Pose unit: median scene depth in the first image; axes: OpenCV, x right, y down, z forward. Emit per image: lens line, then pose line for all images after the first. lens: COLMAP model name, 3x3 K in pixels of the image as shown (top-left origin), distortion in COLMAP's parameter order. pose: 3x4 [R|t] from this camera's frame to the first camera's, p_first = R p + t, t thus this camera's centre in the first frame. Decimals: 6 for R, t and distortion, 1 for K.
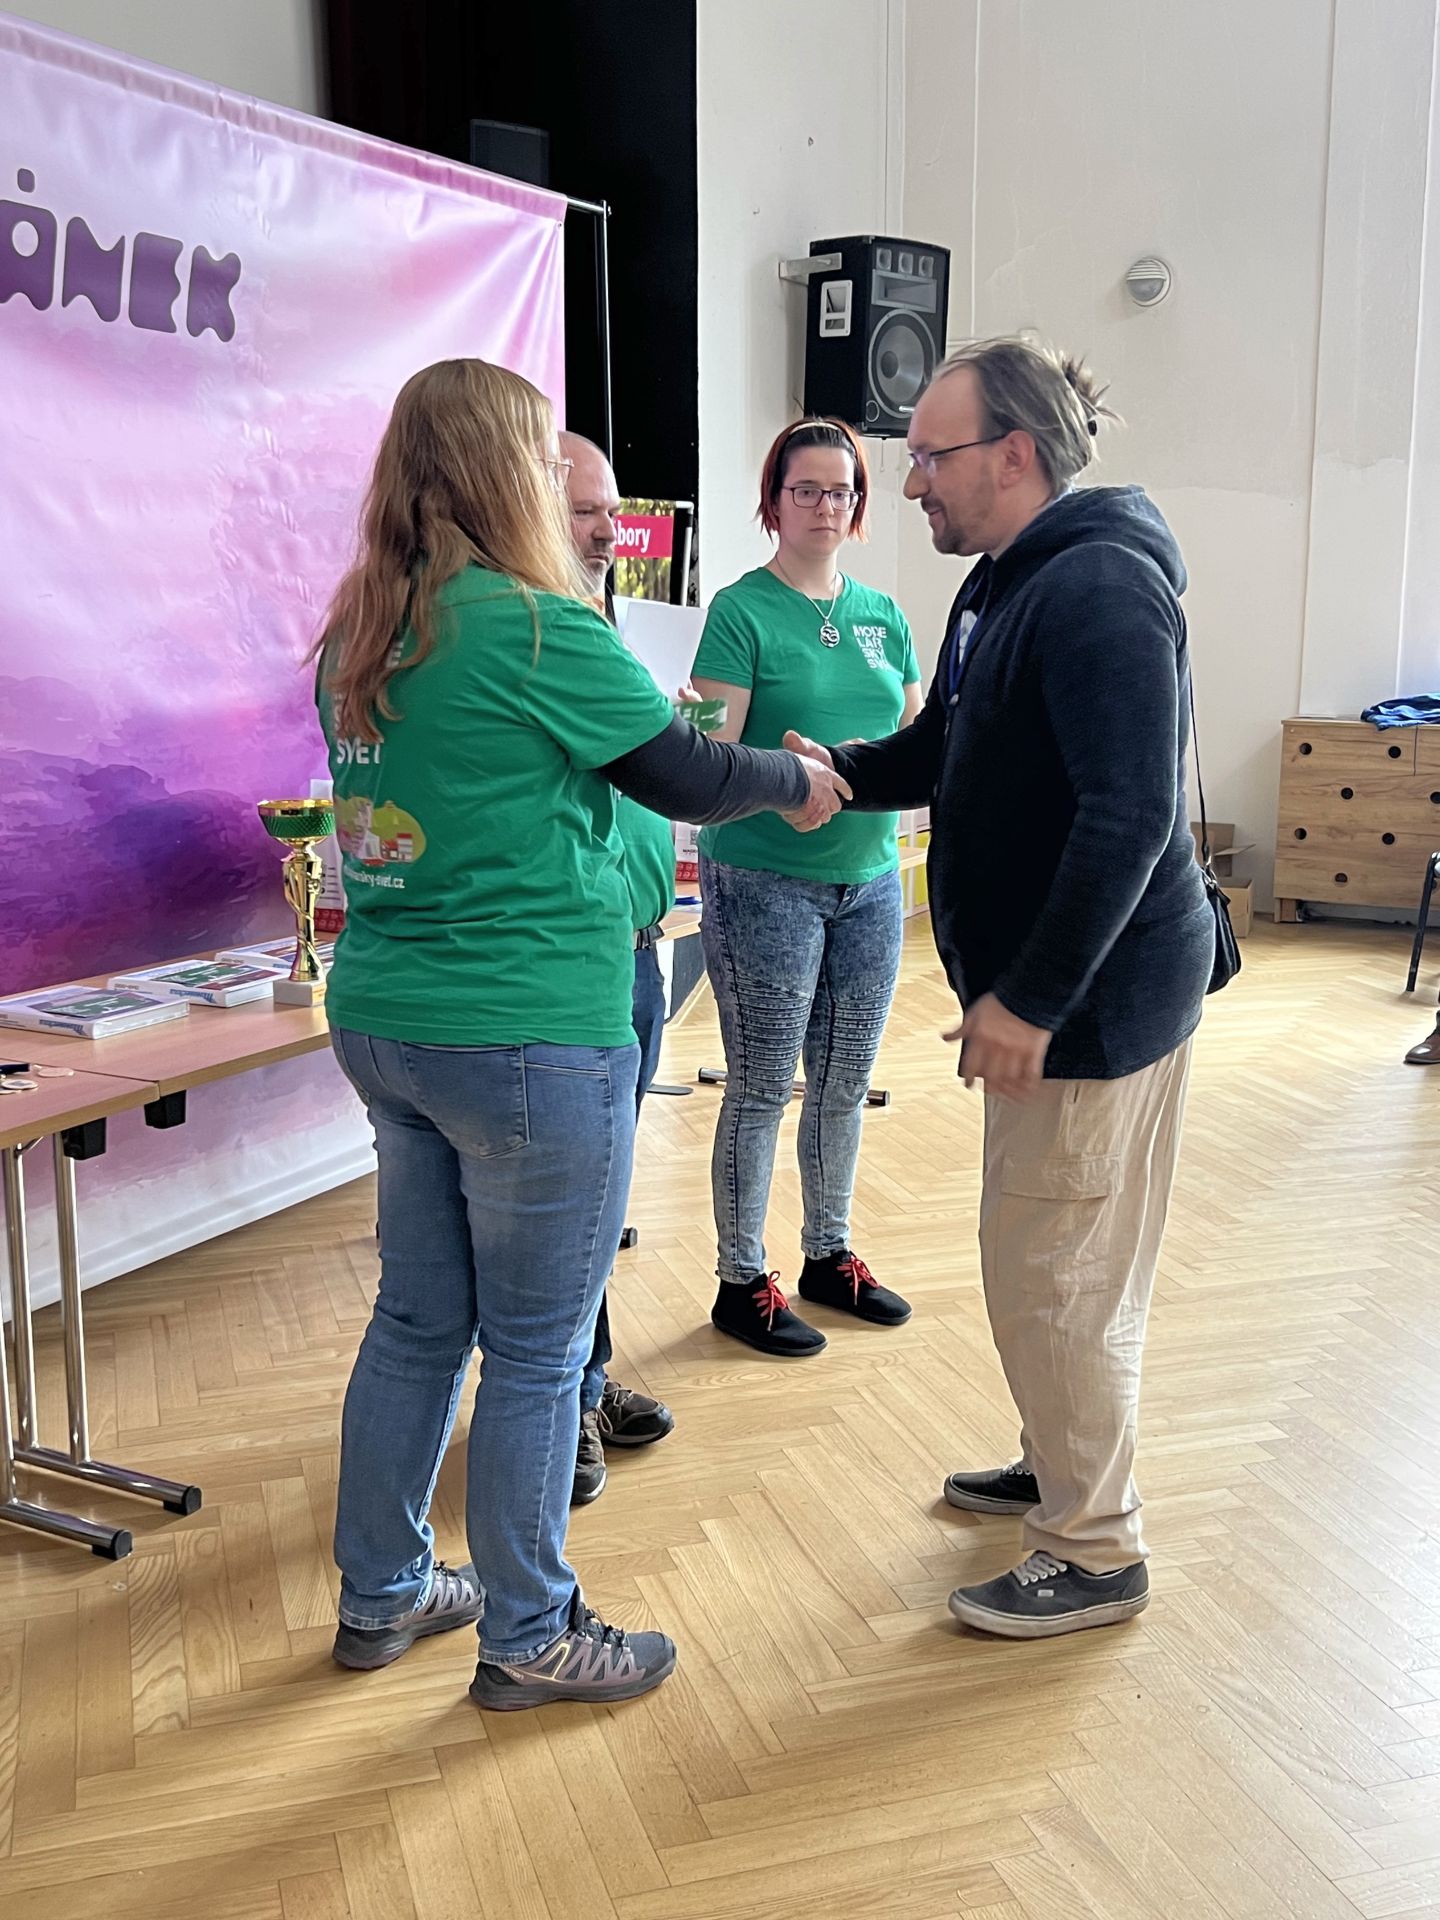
lens RADIAL K [[2003.6, 0, 732.0], [0, 2003.6, 969.5], [0, 0, 1]] dist [0.038045, -0.049705]
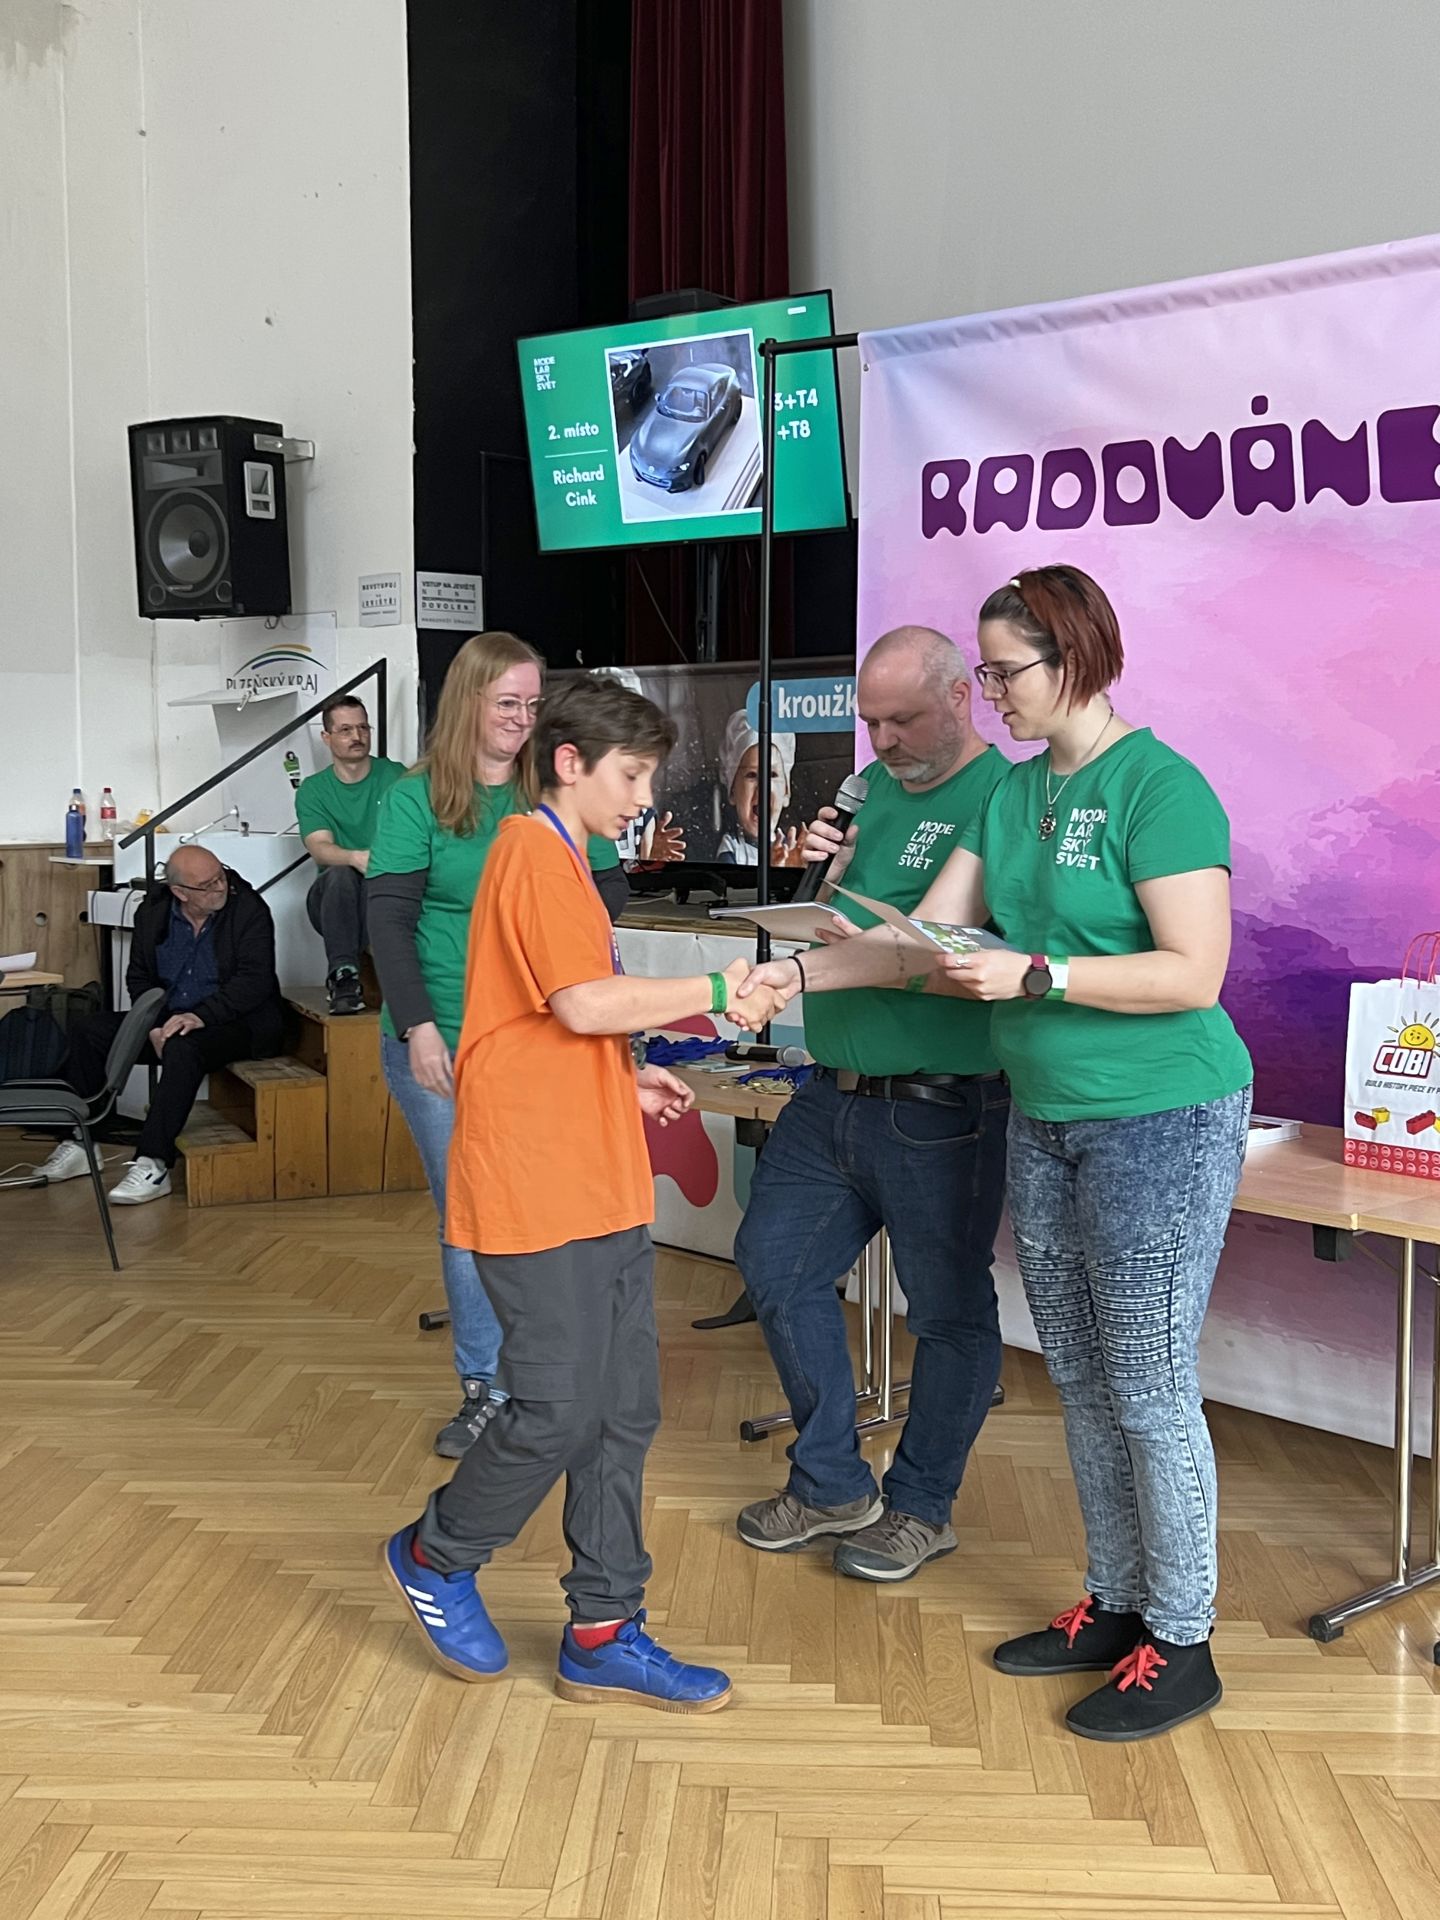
lens RADIAL K [[2166.2, 0, 742.8], [0, 2166.2, 943.0], [0, 0, 1]] dist [0.119415, -0.306084]
pose [[-0.344661, 0.072285, -0.935940, 0.816294], [-0.179109, 0.973651, 0.141155, -0.193484], [0.921482, 0.216286, -0.322632, 1.057270]]
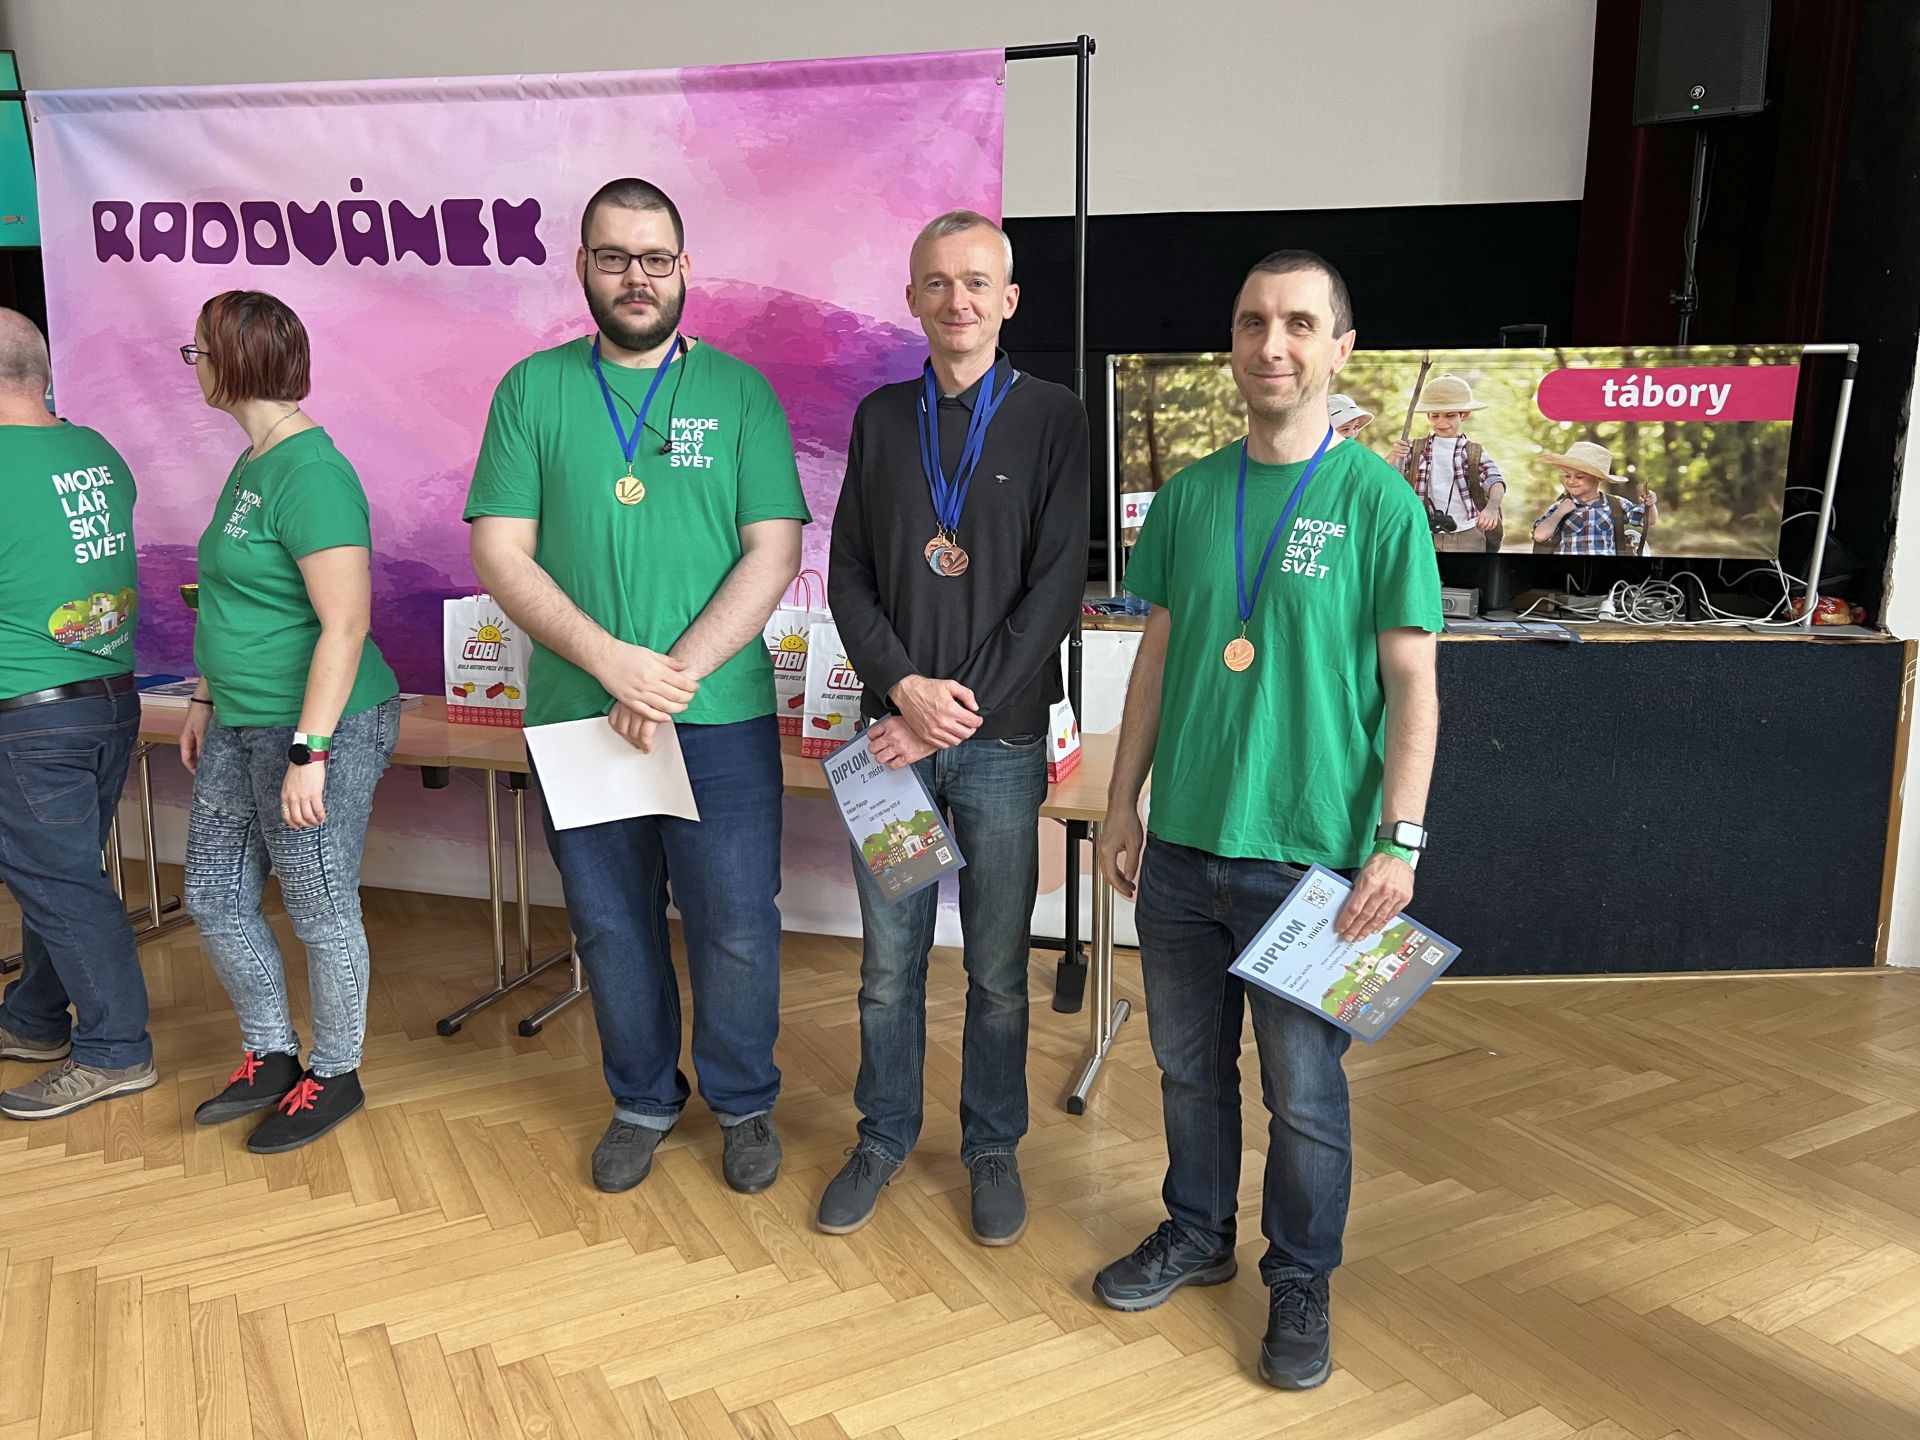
lens RADIAL K [[1443.9, 0, 961.7], [0, 1443.9, 717.1], [0, 0, 1]] dist [0.039446, -0.046787]
pose [[0.204637, 0.179520, -0.962235, 0.813200], [-0.197383, 0.970412, 0.139069, -0.211525], [0.958730, 0.161470, 0.234016, 1.111242]]
